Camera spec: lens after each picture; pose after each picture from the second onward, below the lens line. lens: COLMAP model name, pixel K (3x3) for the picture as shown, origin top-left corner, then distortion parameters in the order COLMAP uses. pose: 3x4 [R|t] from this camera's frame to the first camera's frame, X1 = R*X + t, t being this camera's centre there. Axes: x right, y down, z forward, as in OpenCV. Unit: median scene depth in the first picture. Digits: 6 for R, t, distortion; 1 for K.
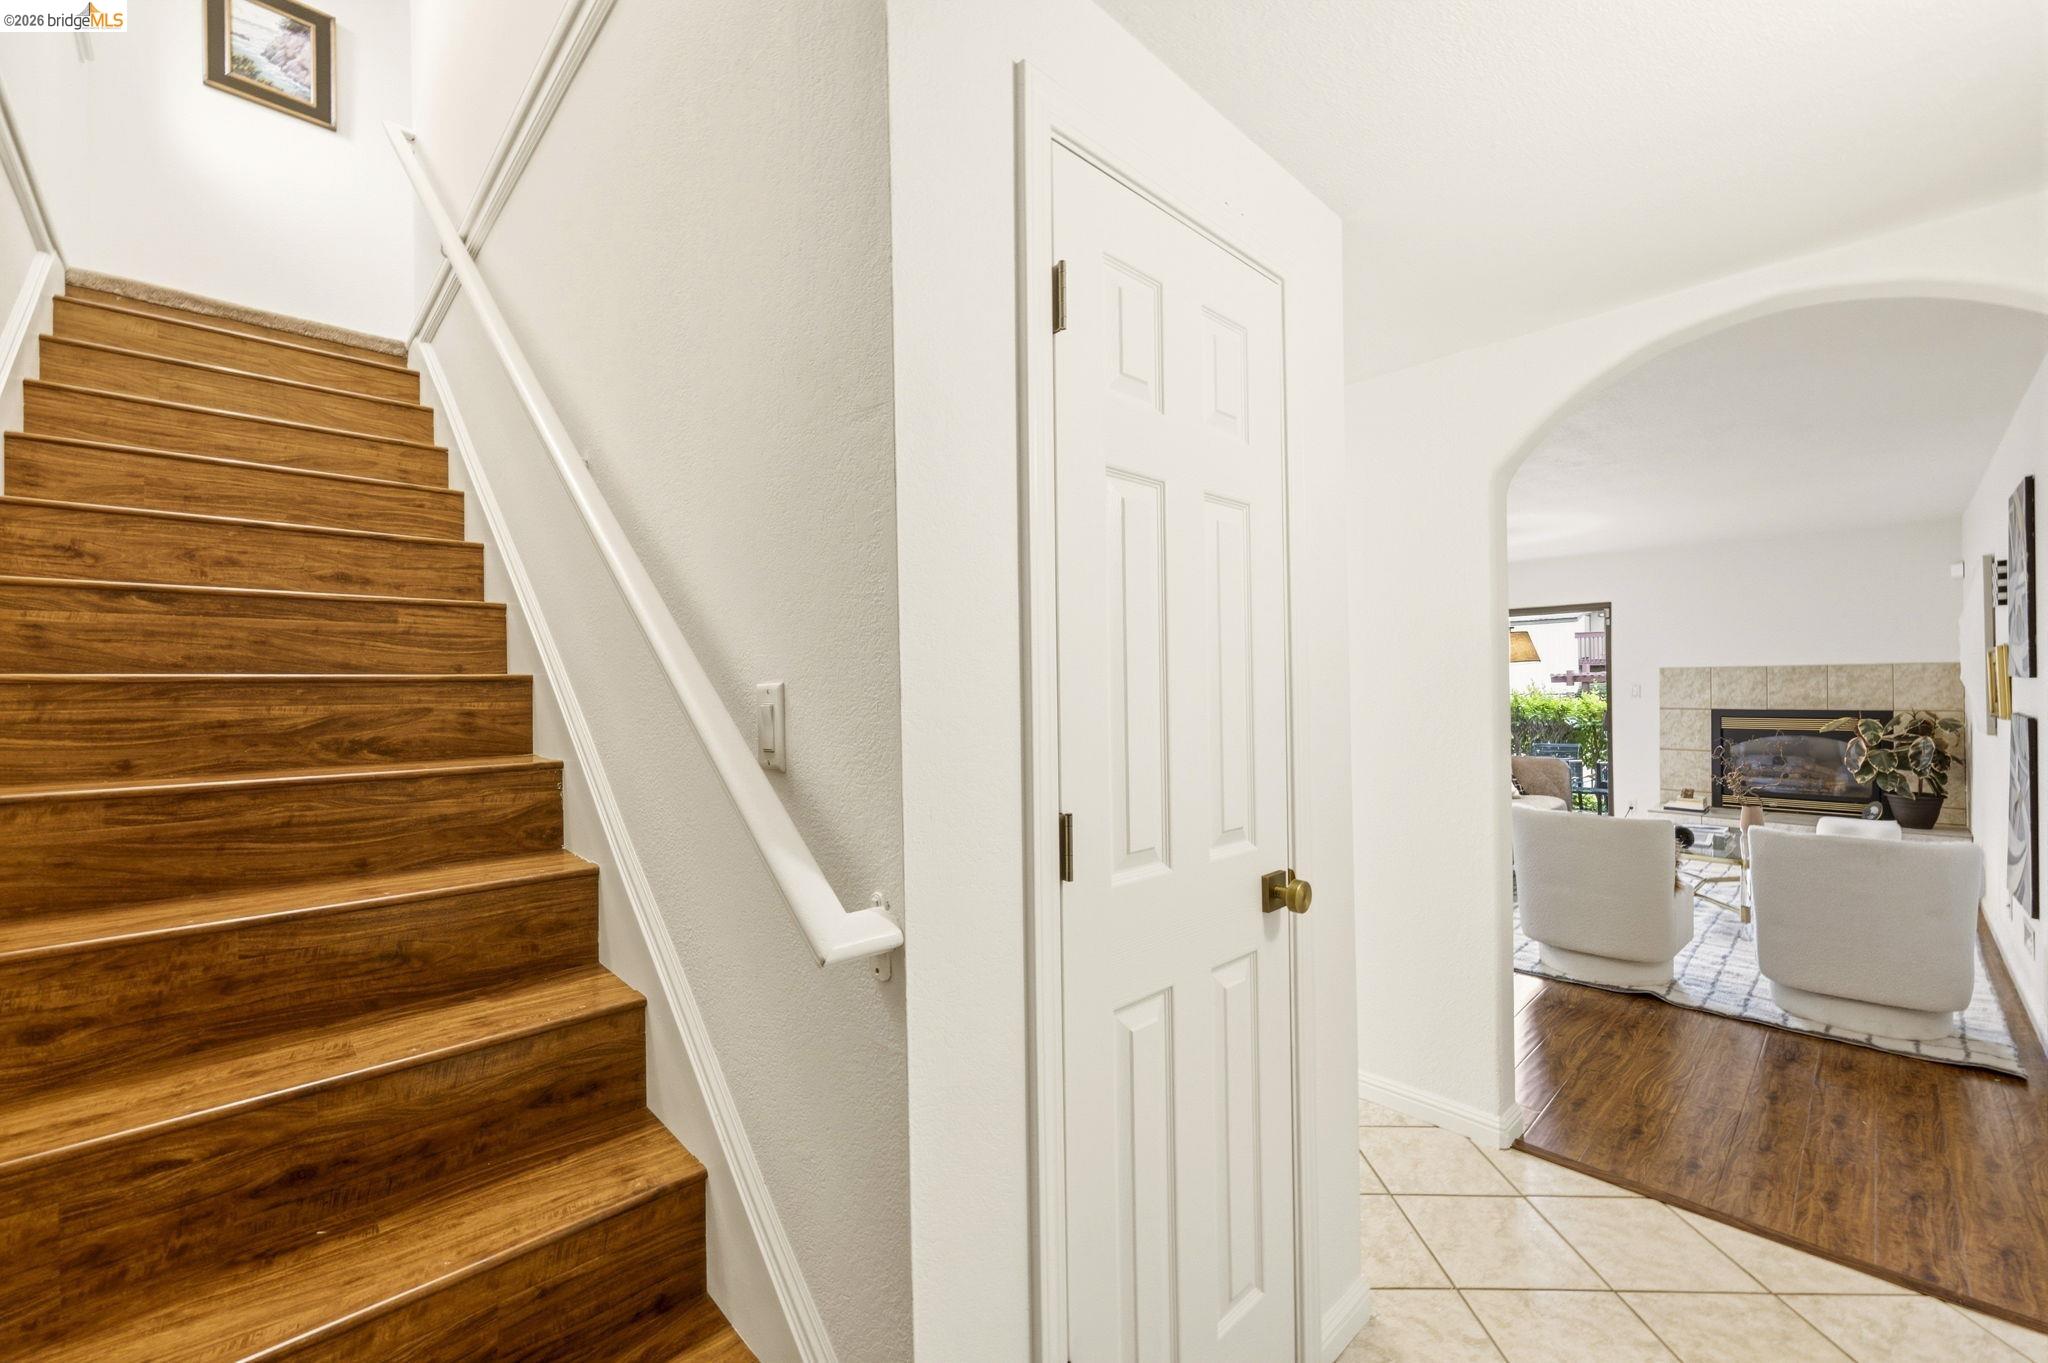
lens RADIAL K [[826.4, 0, 1023.7], [0, 826.4, 686.1], [0, 0, 1]] dist [0.000039, 0.000388]
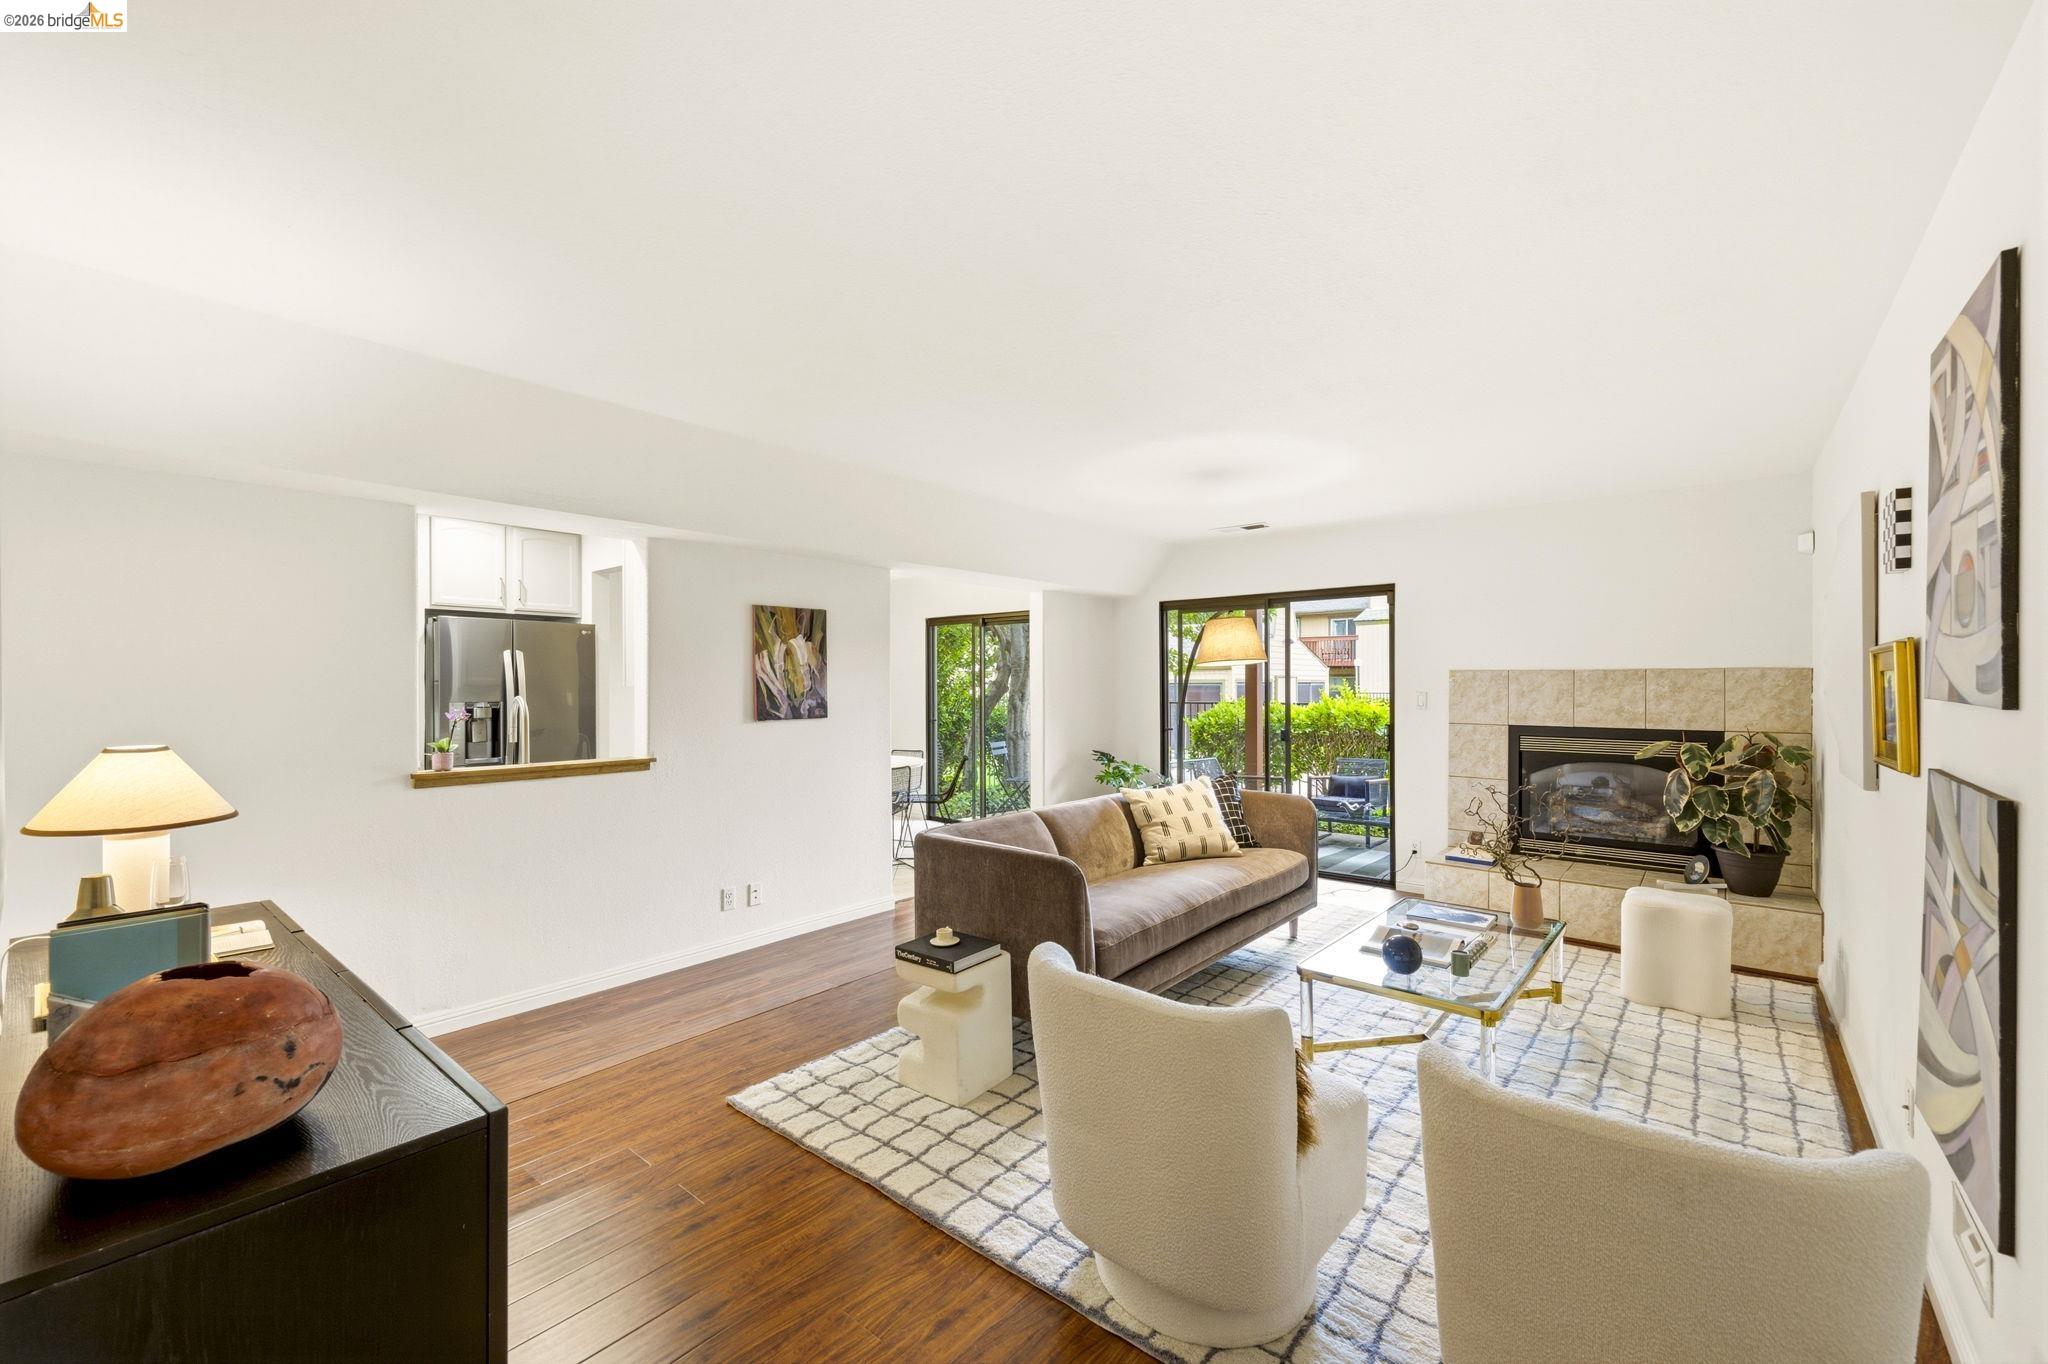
lens RADIAL K [[826.4, 0, 1023.7], [0, 826.4, 686.6], [0, 0, 1]] dist [0.000039, 0.000388]
pose [[0.994311, 0.006618, 0.106314, 0.345749], [-0.007468, 0.999943, 0.007598, -0.011436], [-0.106258, -0.008349, 0.994304, 0.328151]]
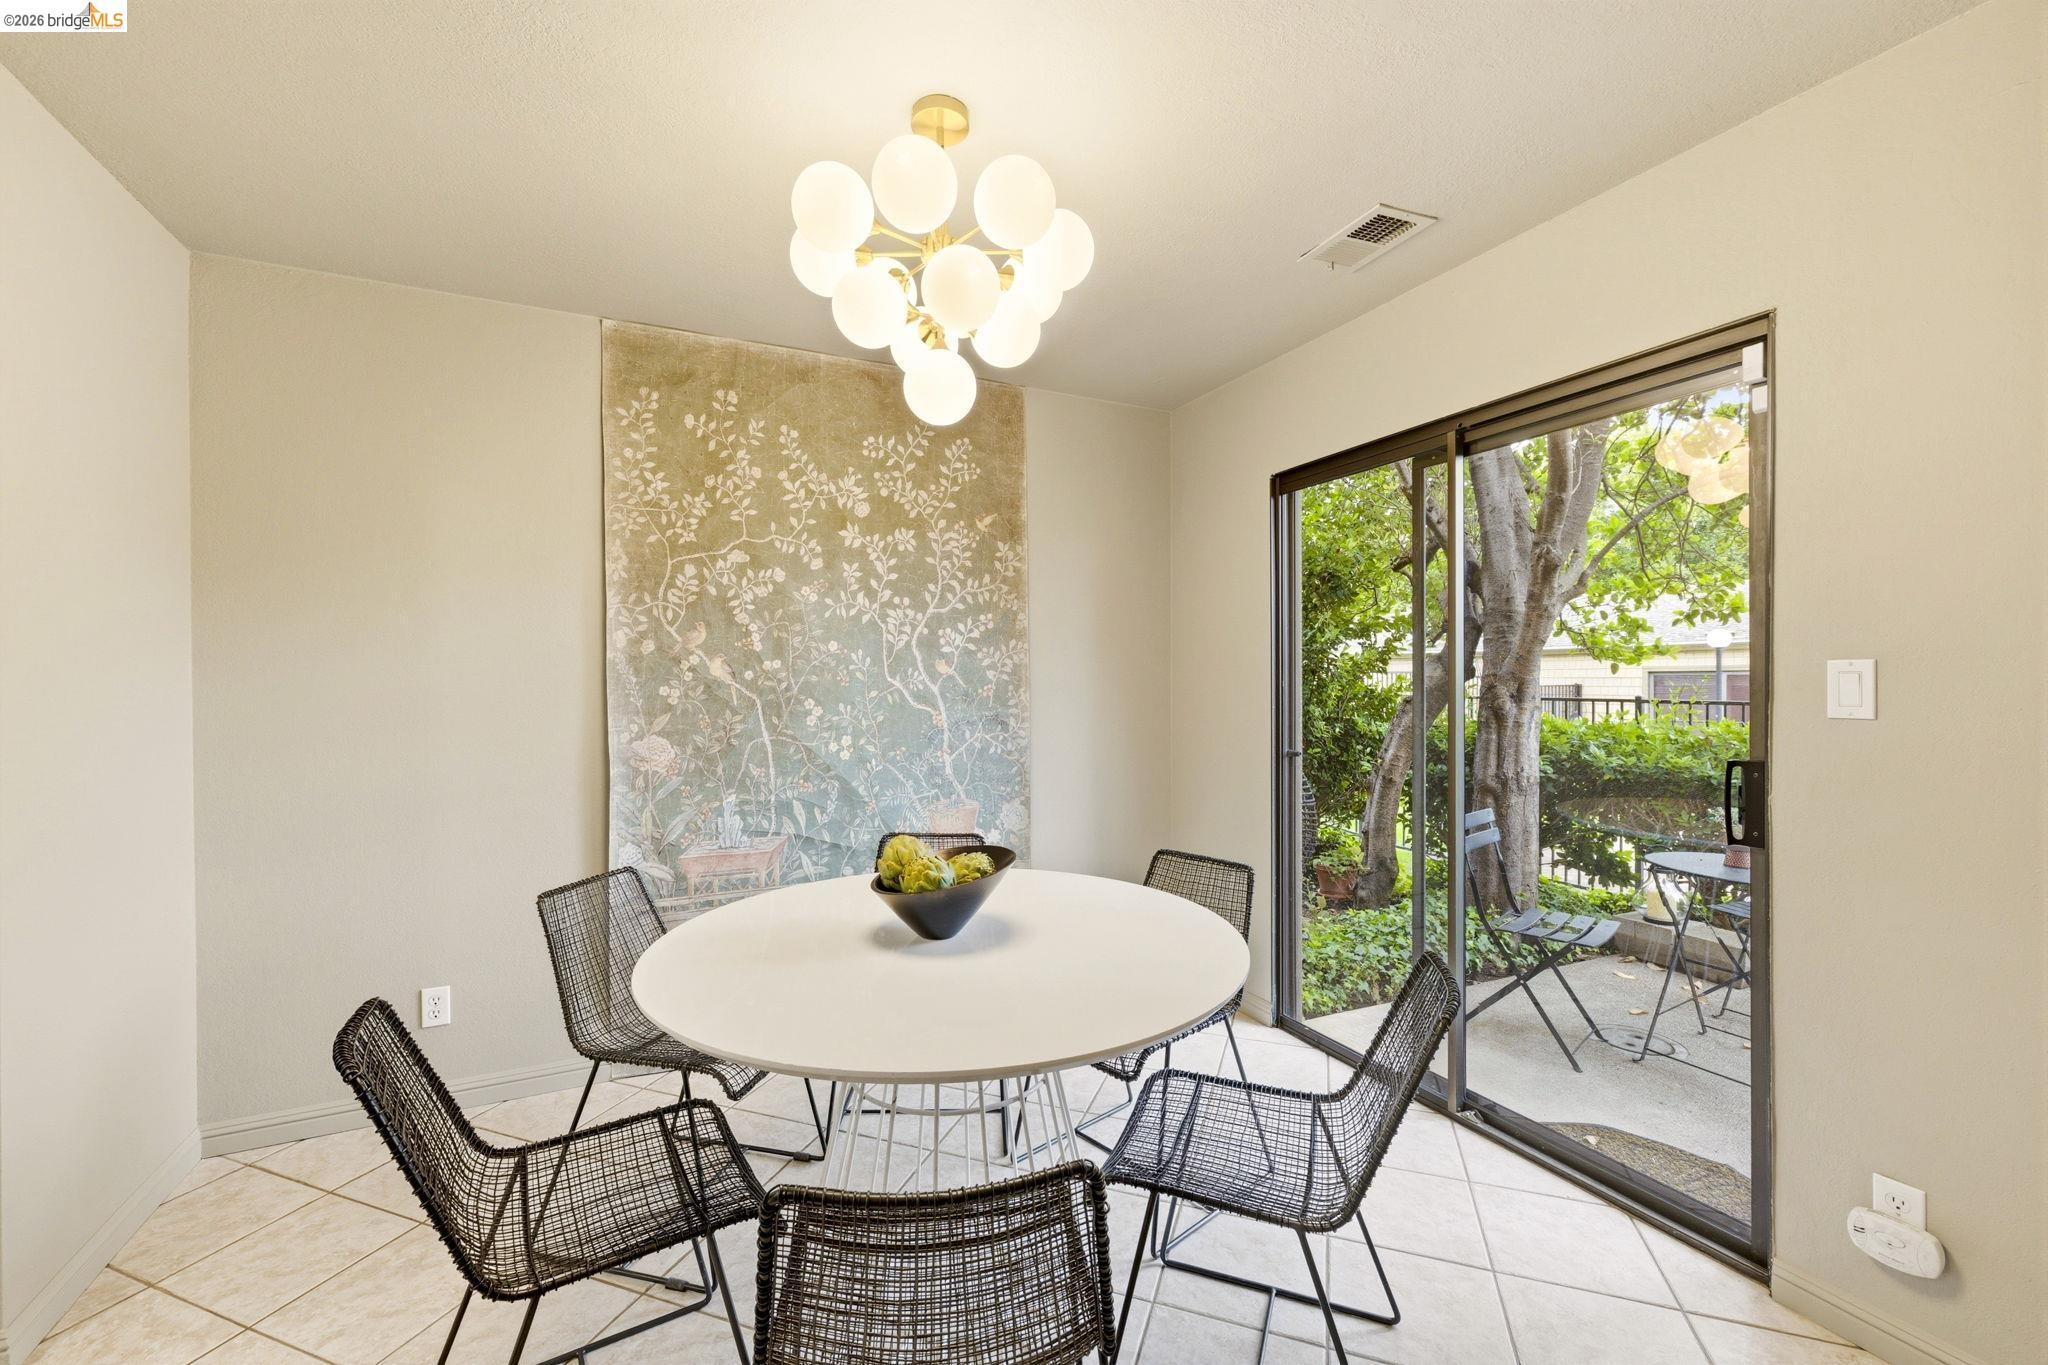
lens RADIAL K [[826.4, 0, 1023.7], [0, 826.4, 687.1], [0, 0, 1]] dist [0.000039, 0.000388]
pose [[0.947494, 0.008178, -0.319669, 0.348968], [-0.002749, 0.999844, 0.017431, 0.008261], [0.319762, -0.015637, 0.947369, 1.208768]]
